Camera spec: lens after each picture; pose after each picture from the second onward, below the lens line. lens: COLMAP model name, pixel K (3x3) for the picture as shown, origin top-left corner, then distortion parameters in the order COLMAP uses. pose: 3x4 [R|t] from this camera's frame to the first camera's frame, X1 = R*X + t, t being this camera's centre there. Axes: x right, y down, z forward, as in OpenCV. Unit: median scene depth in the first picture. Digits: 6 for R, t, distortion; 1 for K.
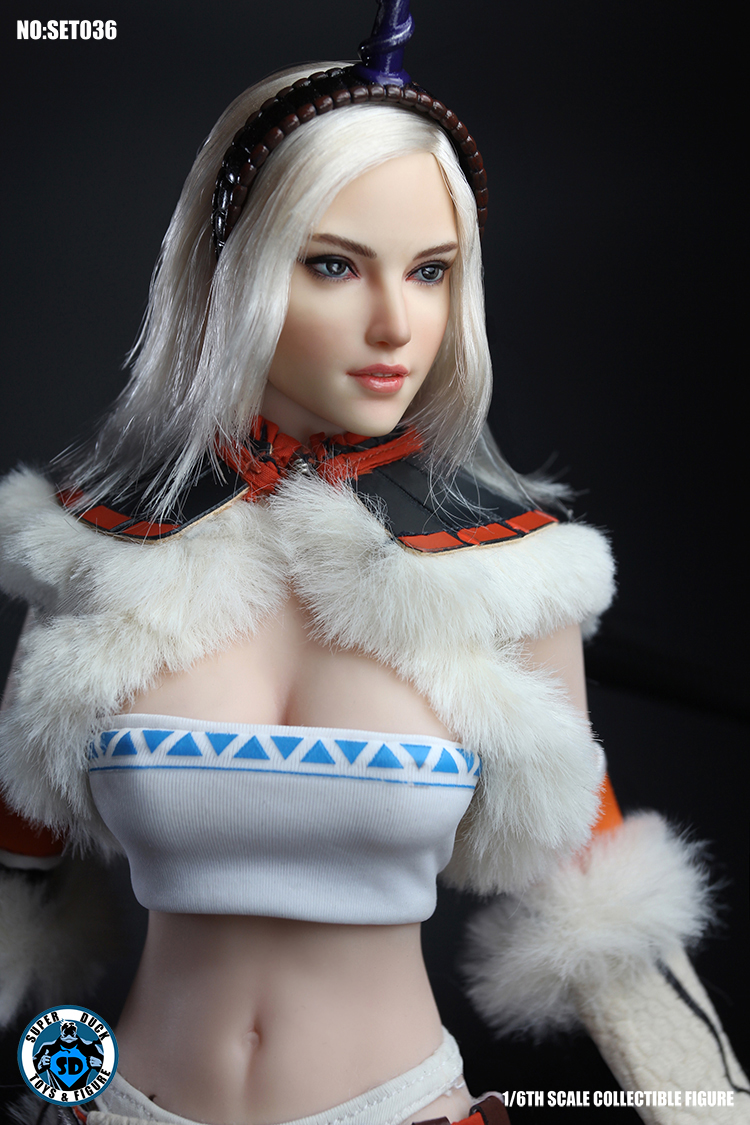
lens RADIAL K [[2114.1, 0, 375.0], [0, 2114.1, 562.5], [0, 0, 1]] dist [-0.000537, 0.069565]
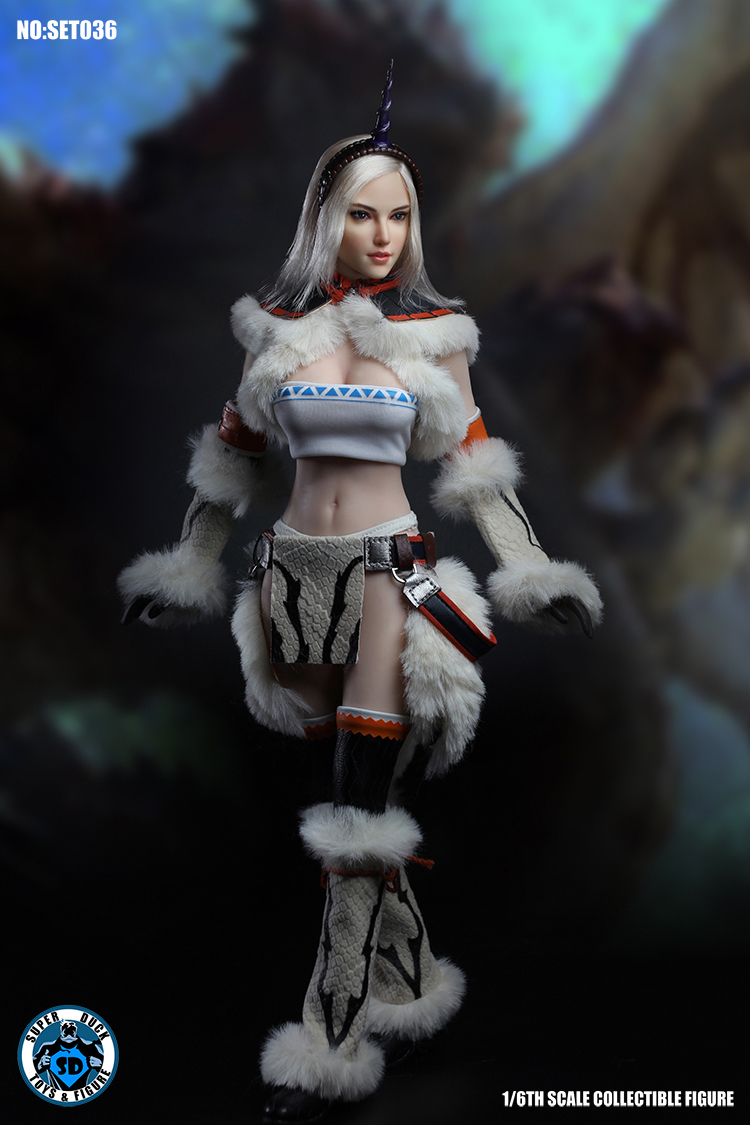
lens RADIAL K [[2088.3, 0, 375.0], [0, 2088.3, 562.5], [0, 0, 1]] dist [0.127118, 0.023371]
pose [[0.996273, -0.000466, -0.086252, 0.226919], [0.004312, 0.999004, 0.044401, 0.183836], [0.086146, -0.044607, 0.995283, -1.676144]]
